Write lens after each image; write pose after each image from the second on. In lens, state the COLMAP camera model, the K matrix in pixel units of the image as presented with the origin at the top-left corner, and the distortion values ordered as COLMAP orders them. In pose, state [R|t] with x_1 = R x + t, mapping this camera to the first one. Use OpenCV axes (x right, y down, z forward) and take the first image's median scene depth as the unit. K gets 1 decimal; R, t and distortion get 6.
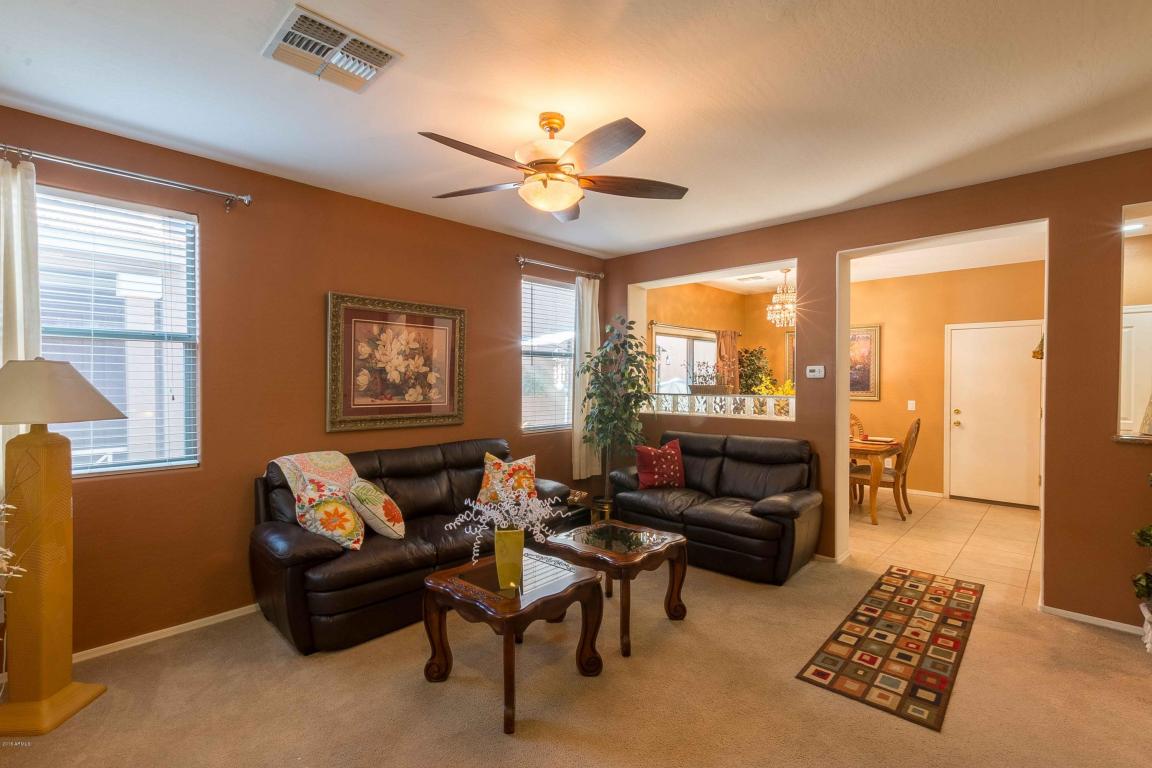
lens RADIAL K [[523.7, 0, 572.2], [0, 523.7, 387.1], [0, 0, 1]] dist [0.003215, -0.001058]
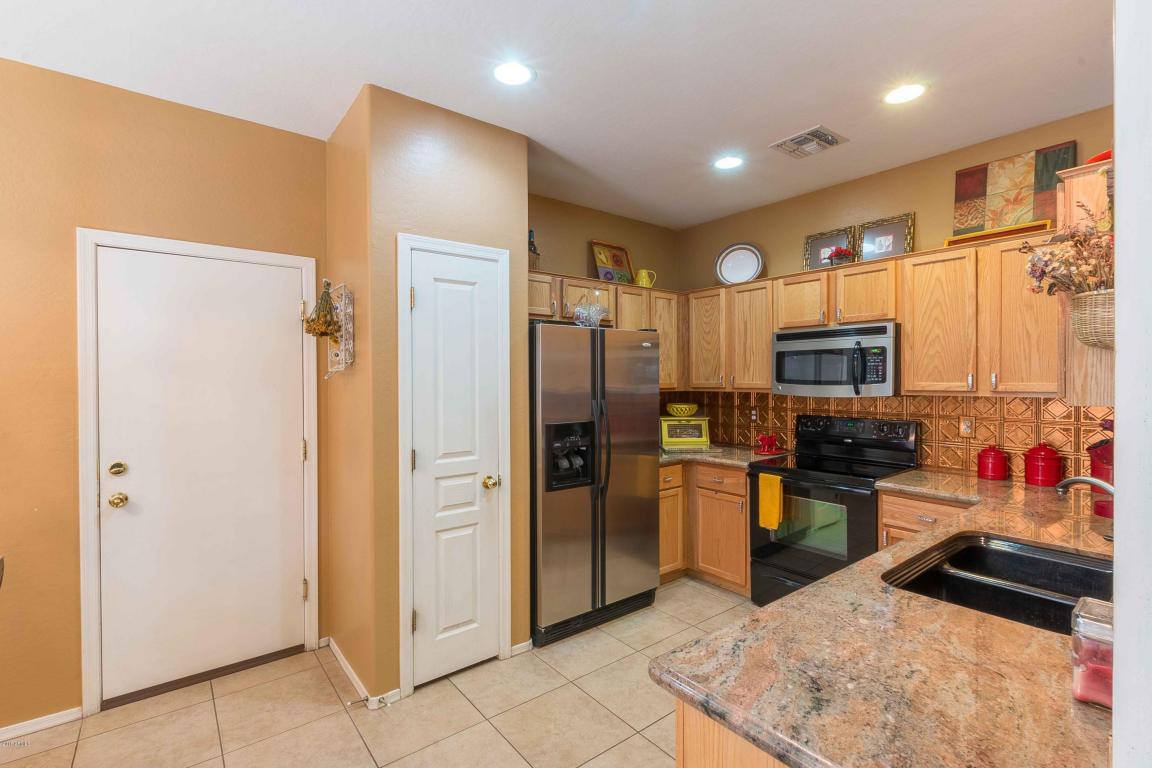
lens RADIAL K [[523.7, 0, 570.2], [0, 523.7, 381.3], [0, 0, 1]] dist [0.003215, -0.001058]
pose [[0.141218, -0.008170, 0.989945, 0.390148], [0.019843, 0.999788, 0.005421, -0.010657], [-0.989780, 0.018878, 0.141350, 0.596637]]
